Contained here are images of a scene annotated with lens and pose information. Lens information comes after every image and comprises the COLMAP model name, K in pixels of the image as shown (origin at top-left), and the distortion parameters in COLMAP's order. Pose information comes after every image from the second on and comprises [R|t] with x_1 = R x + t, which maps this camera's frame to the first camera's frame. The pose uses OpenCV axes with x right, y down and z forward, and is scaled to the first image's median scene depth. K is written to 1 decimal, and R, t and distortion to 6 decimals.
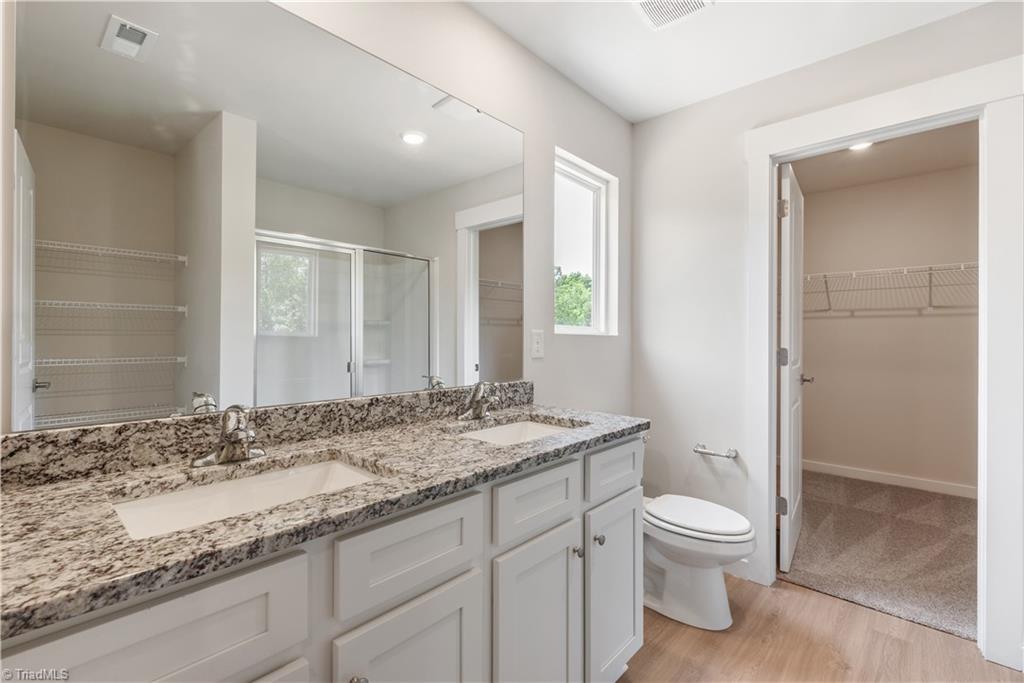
lens RADIAL K [[458.1, 0, 512.0], [0, 458.1, 341.4], [0, 0, 1]] dist [-0.000888, -0.000033]
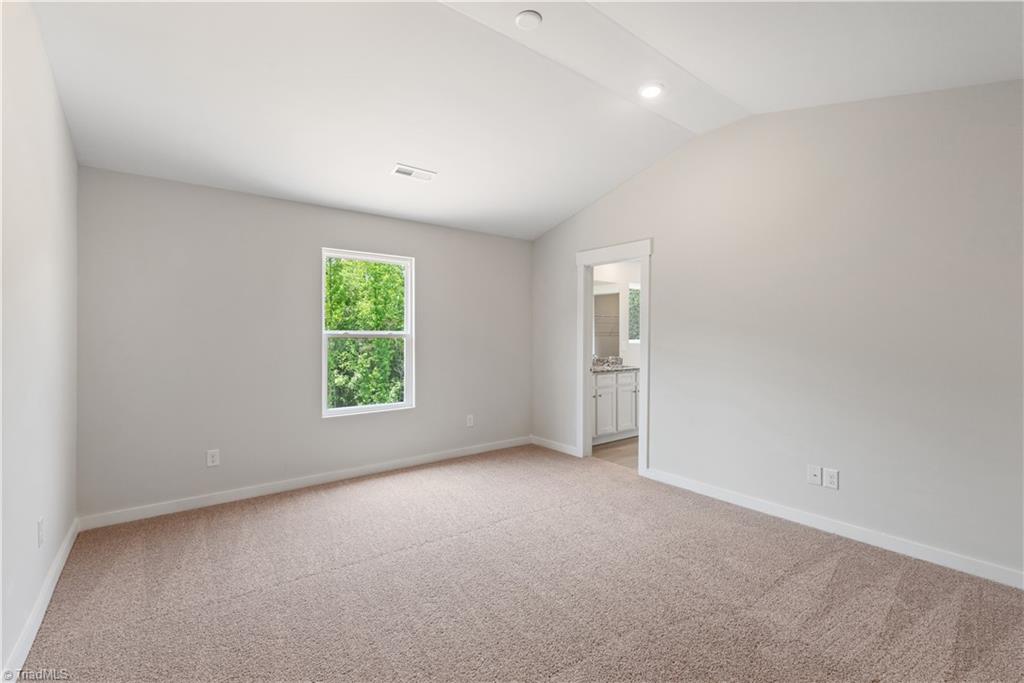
lens RADIAL K [[458.1, 0, 513.2], [0, 458.1, 338.3], [0, 0, 1]] dist [-0.000888, -0.000033]
pose [[0.984210, 0.007547, -0.176846, -0.204822], [-0.004772, 0.999859, 0.016109, -0.121235], [0.176943, -0.015011, 0.984107, -3.146440]]
